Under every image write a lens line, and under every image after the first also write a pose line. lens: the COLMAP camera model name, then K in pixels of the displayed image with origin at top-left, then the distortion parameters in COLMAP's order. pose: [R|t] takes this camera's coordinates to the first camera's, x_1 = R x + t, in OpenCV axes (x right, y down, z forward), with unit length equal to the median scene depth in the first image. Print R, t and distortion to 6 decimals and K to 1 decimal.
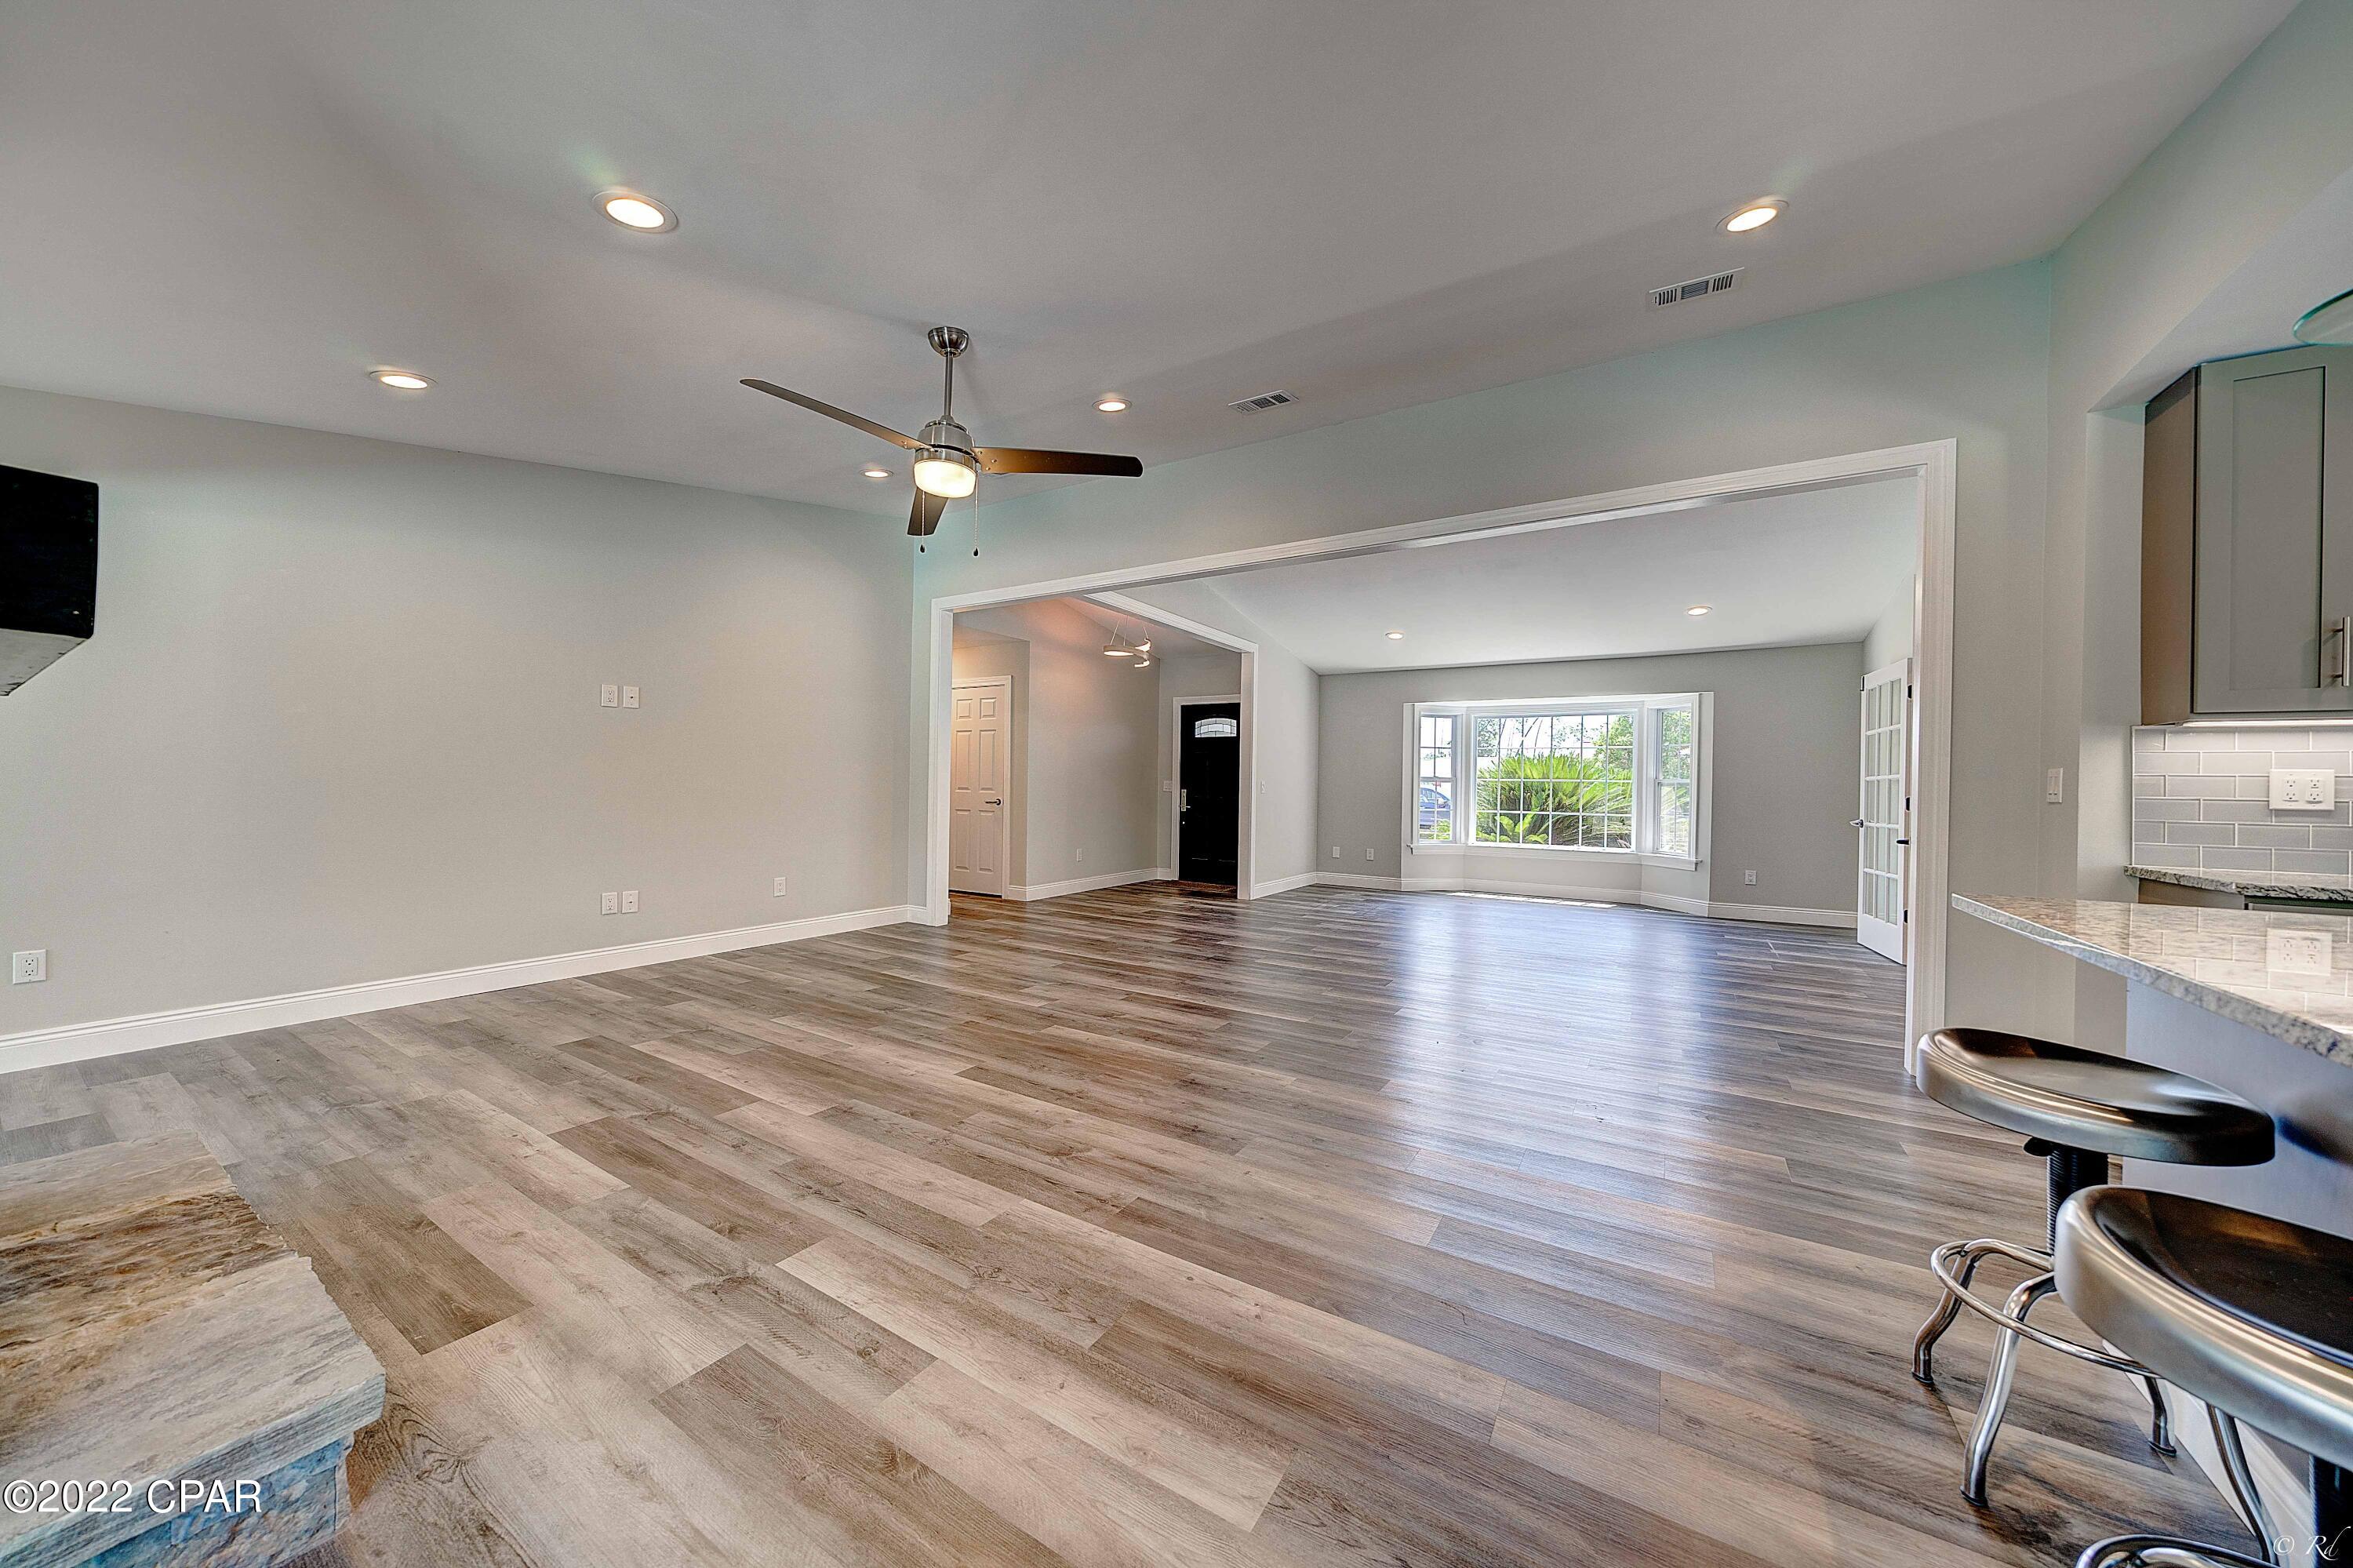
lens RADIAL K [[796.9, 0, 1176.5], [0, 796.9, 784.0], [0, 0, 1]] dist [-0.005345, -0.000217]
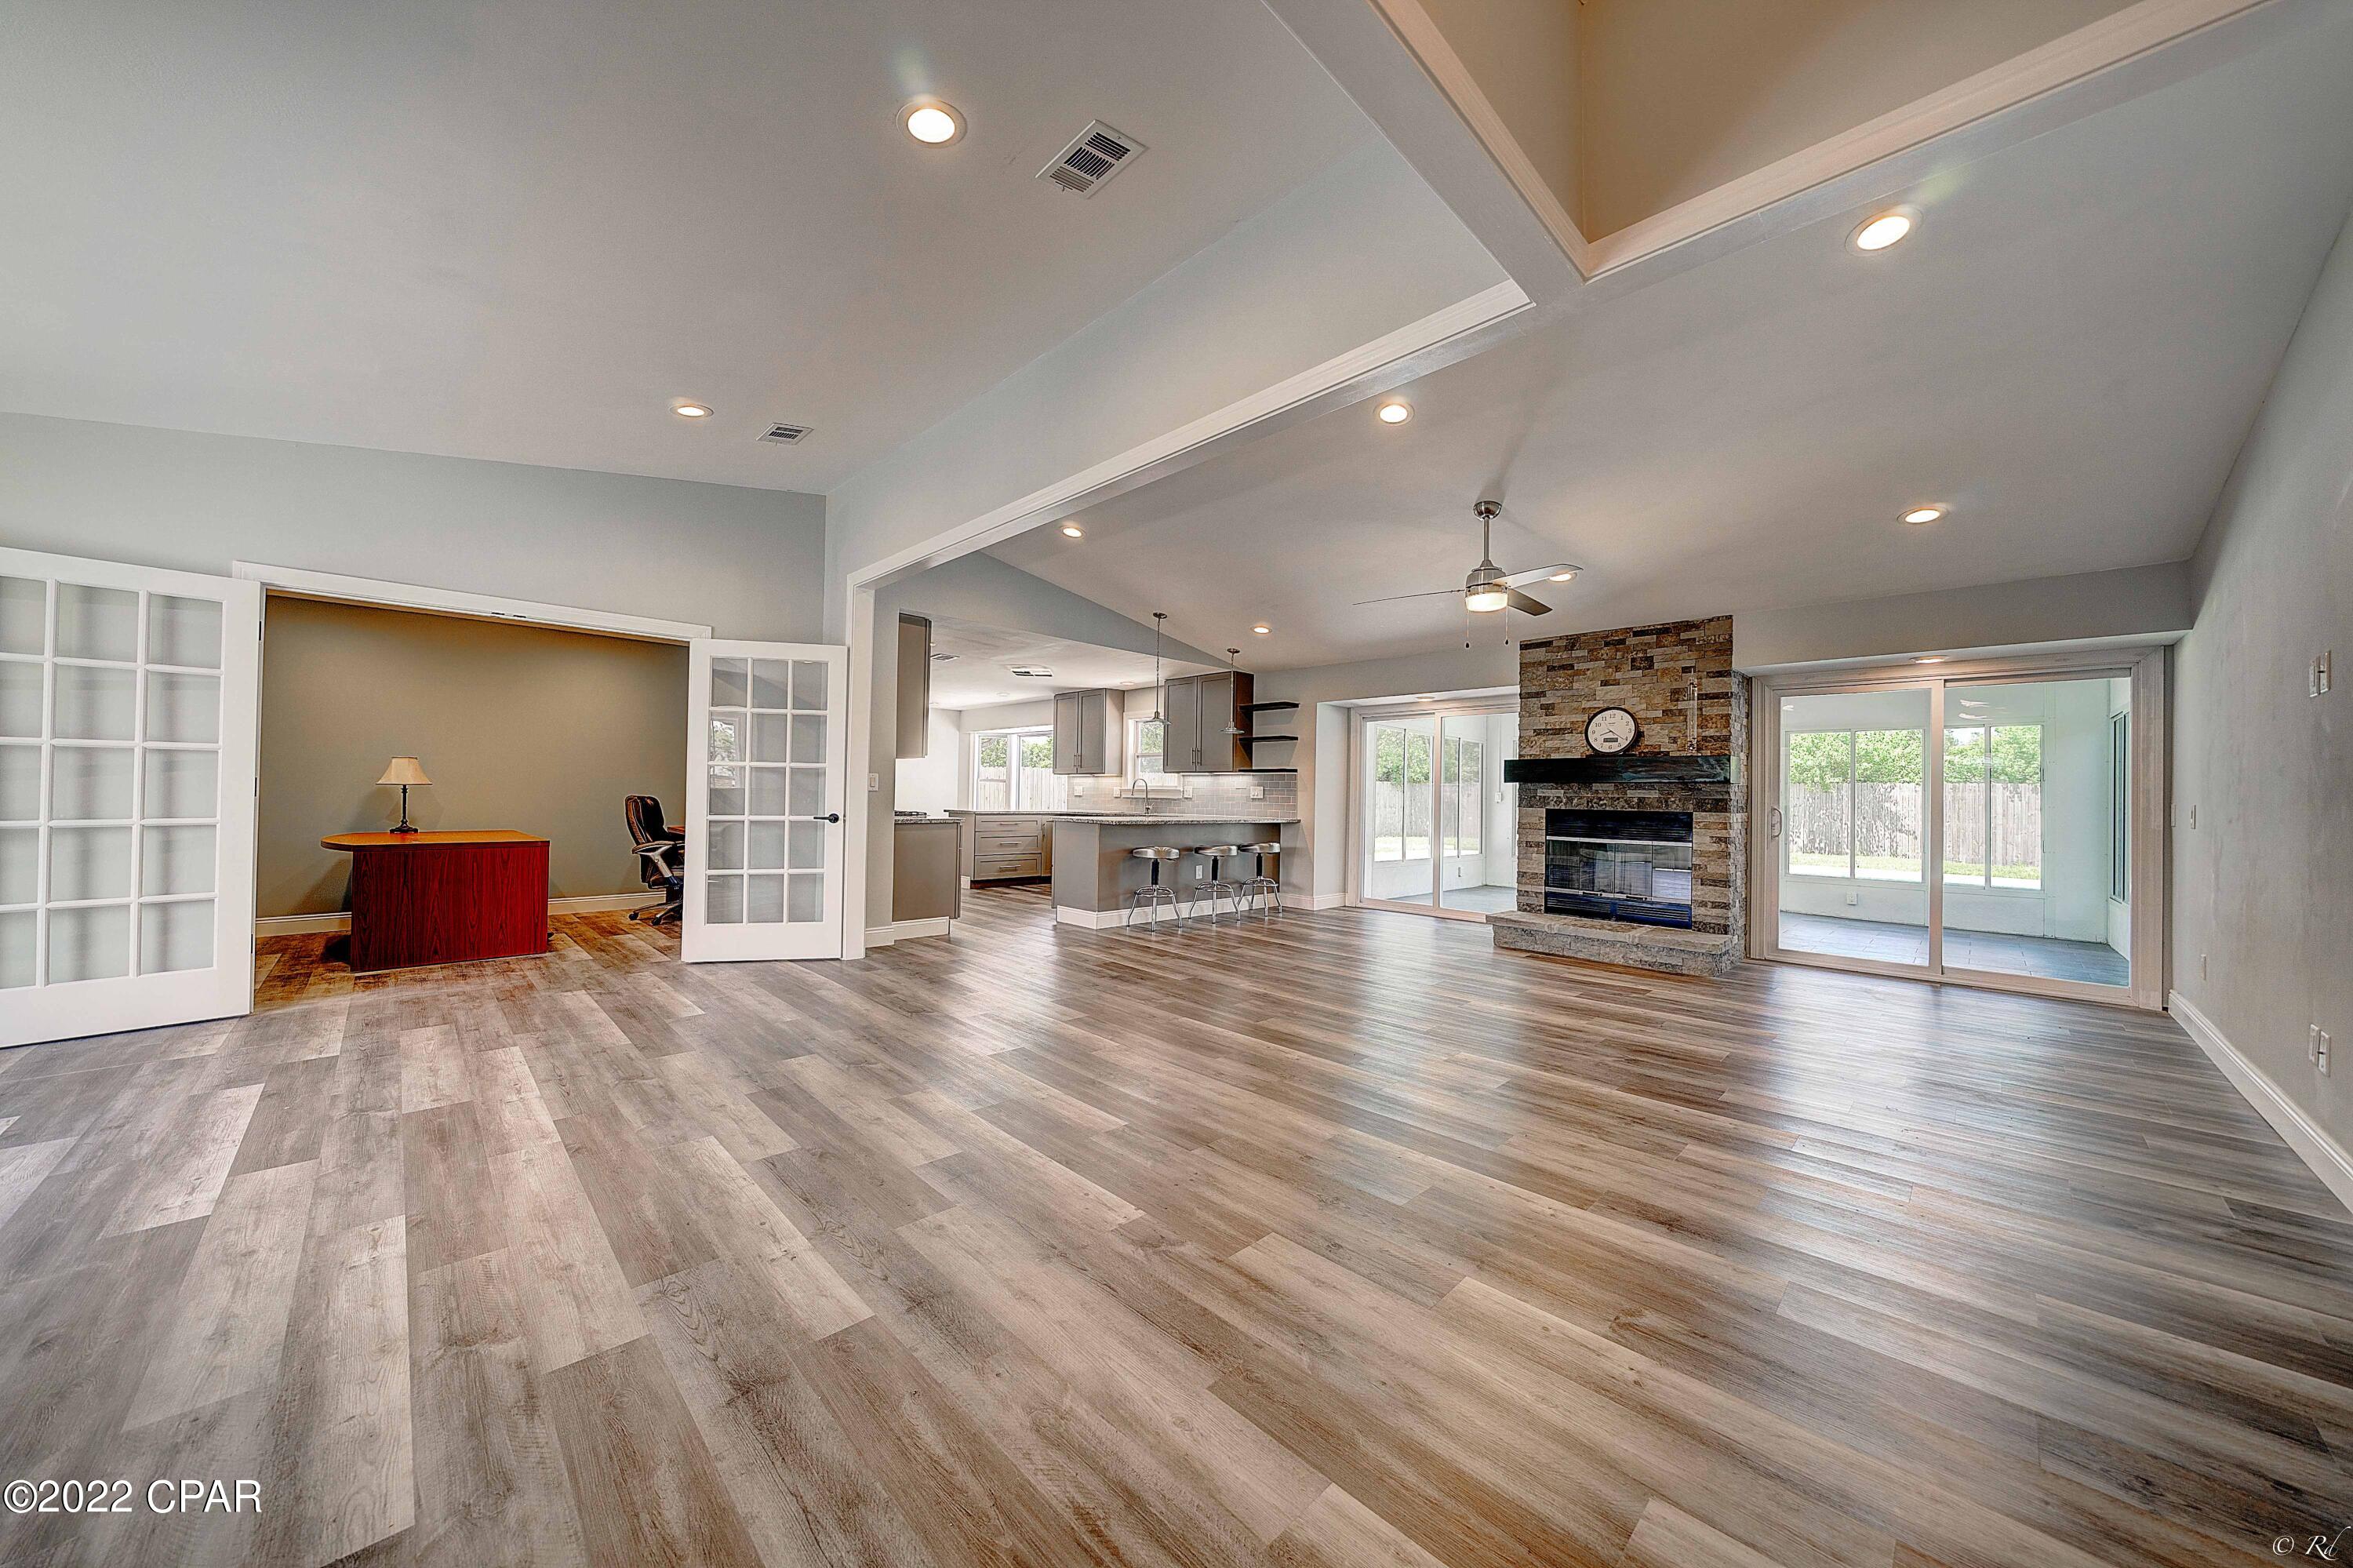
lens RADIAL K [[802.2, 0, 1174.6], [0, 802.2, 785.5], [0, 0, 1]] dist [-0.006297, 0.000091]
pose [[-0.971303, -0.032441, 0.235621, -0.074124], [-0.035820, 0.999307, -0.010074, 0.002310], [-0.235131, -0.018225, -0.971793, 2.282490]]
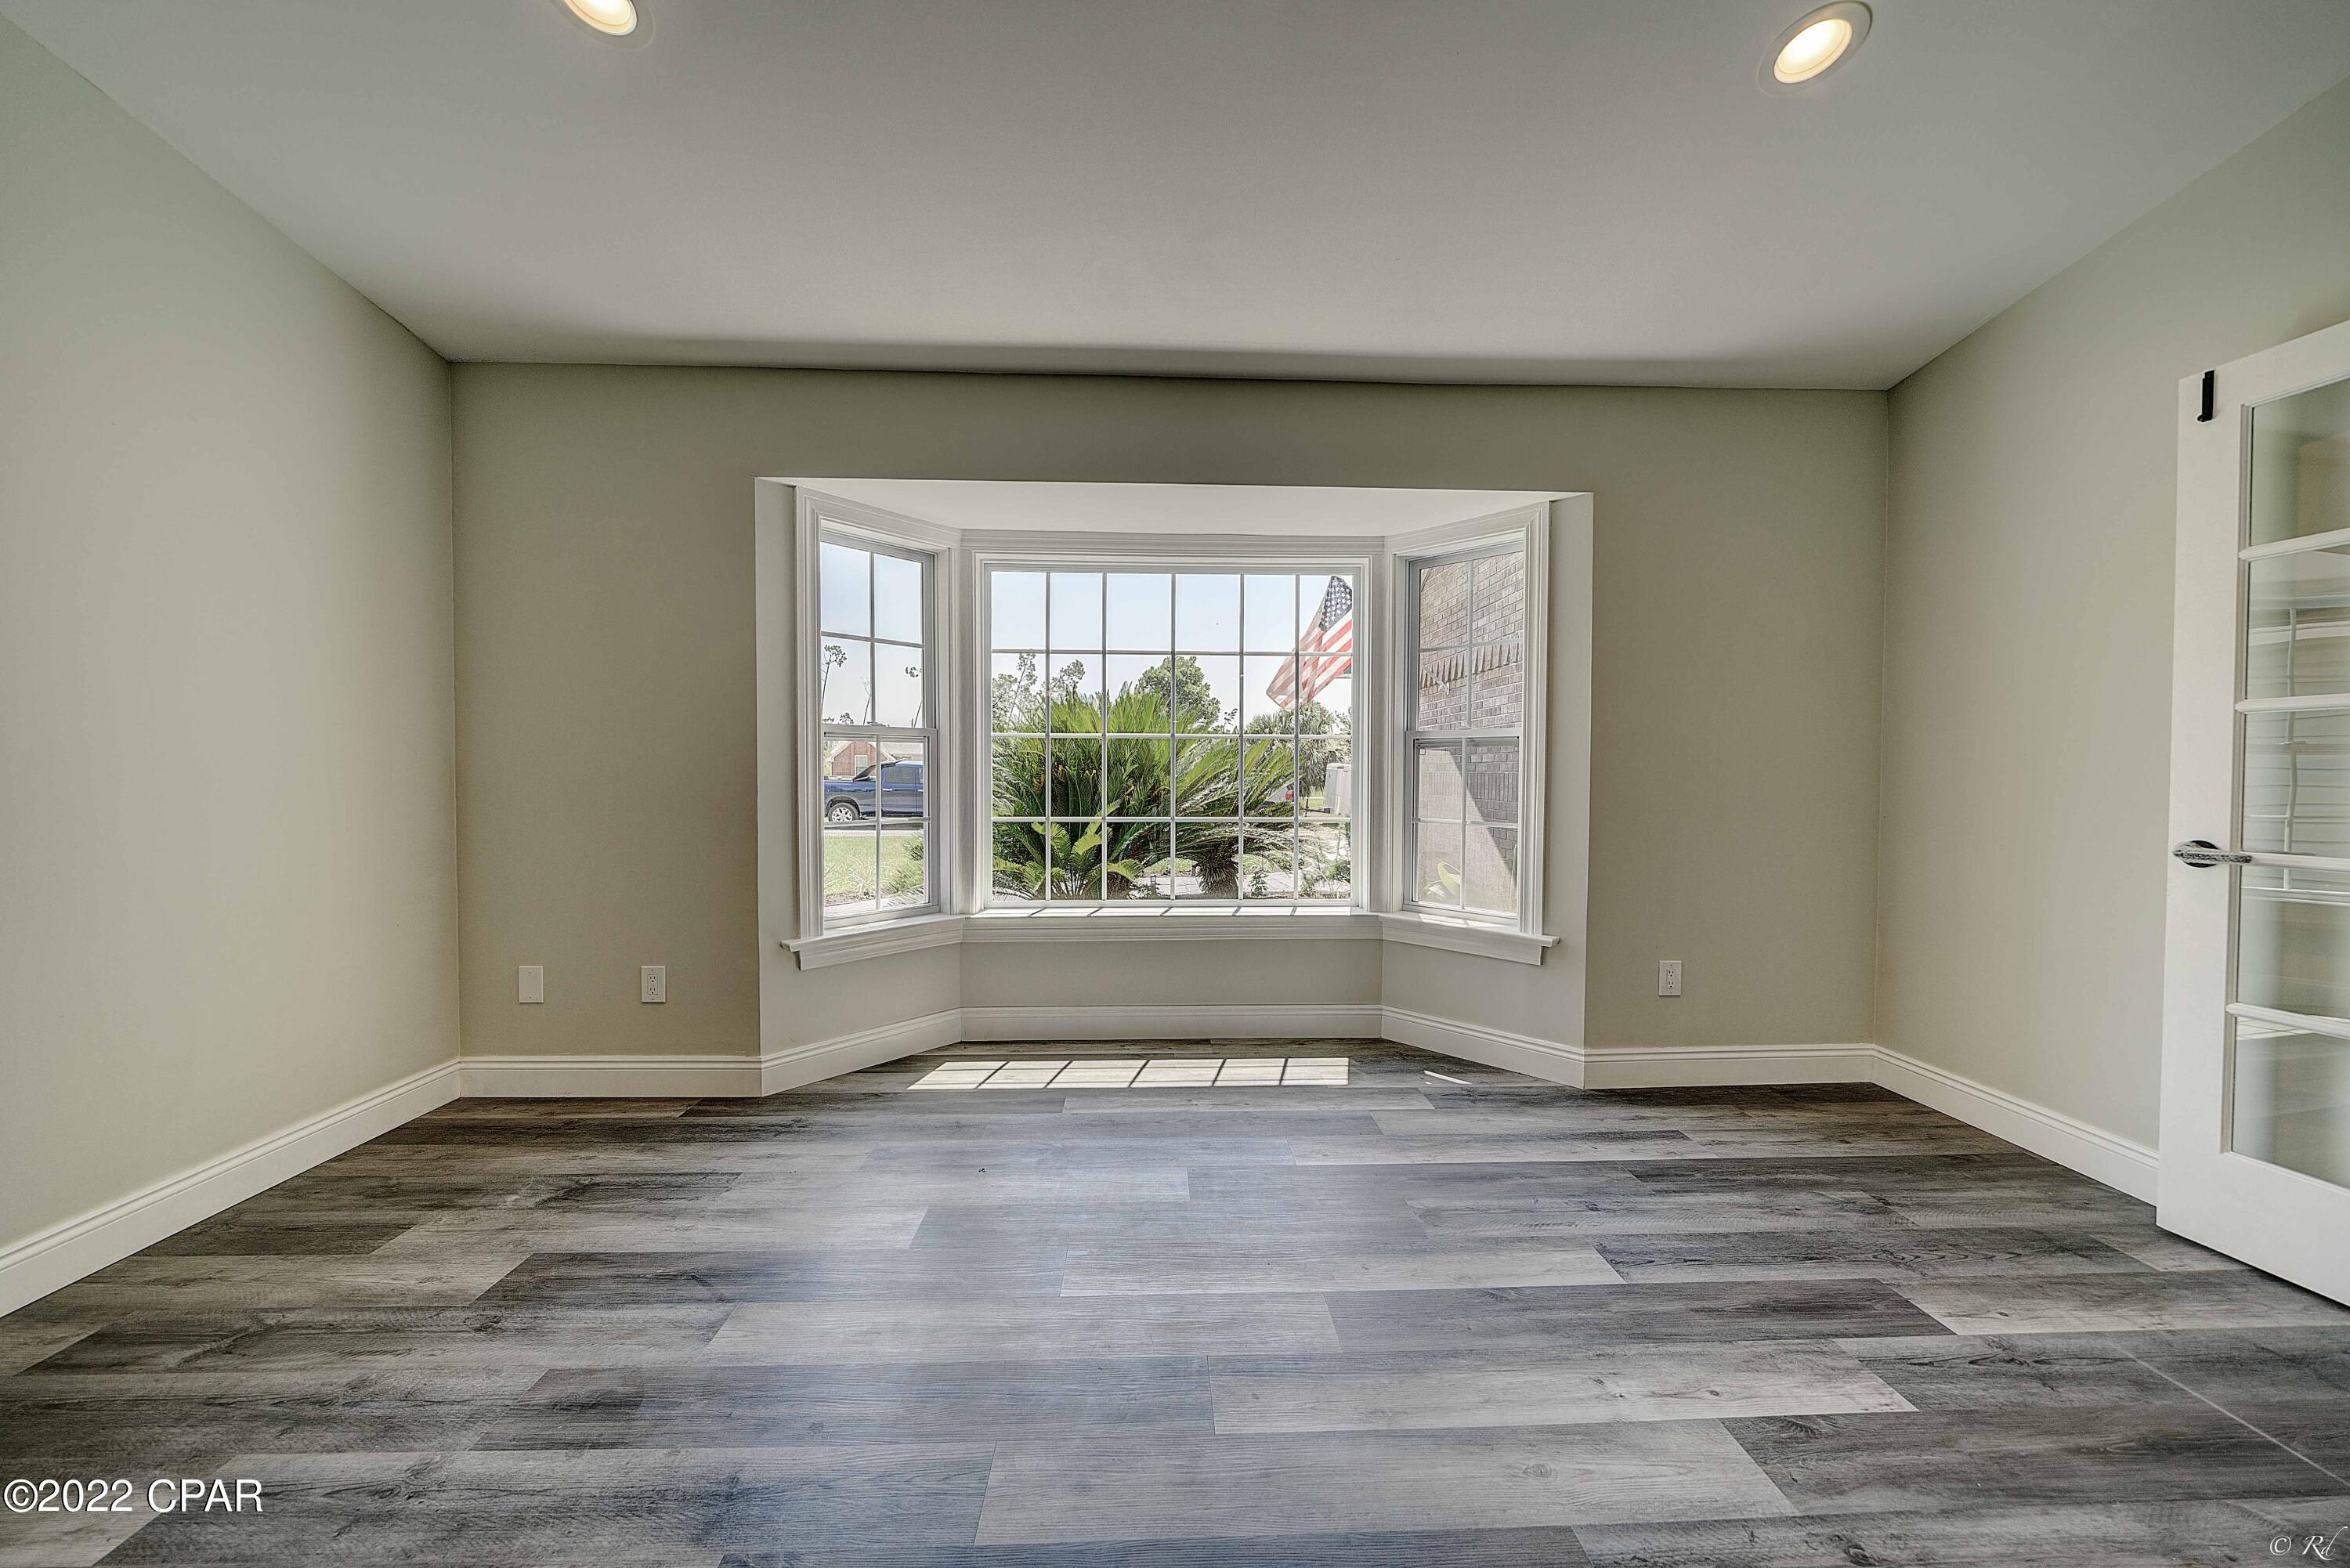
lens RADIAL K [[795.8, 0, 1175.0], [0, 795.8, 784.0], [0, 0, 1]] dist [-0.005345, -0.000217]
pose [[0.829742, -0.023722, 0.557643, 0.637626], [0.009045, 0.999537, 0.029060, 0.017769], [-0.558074, -0.019069, 0.829572, 1.706390]]
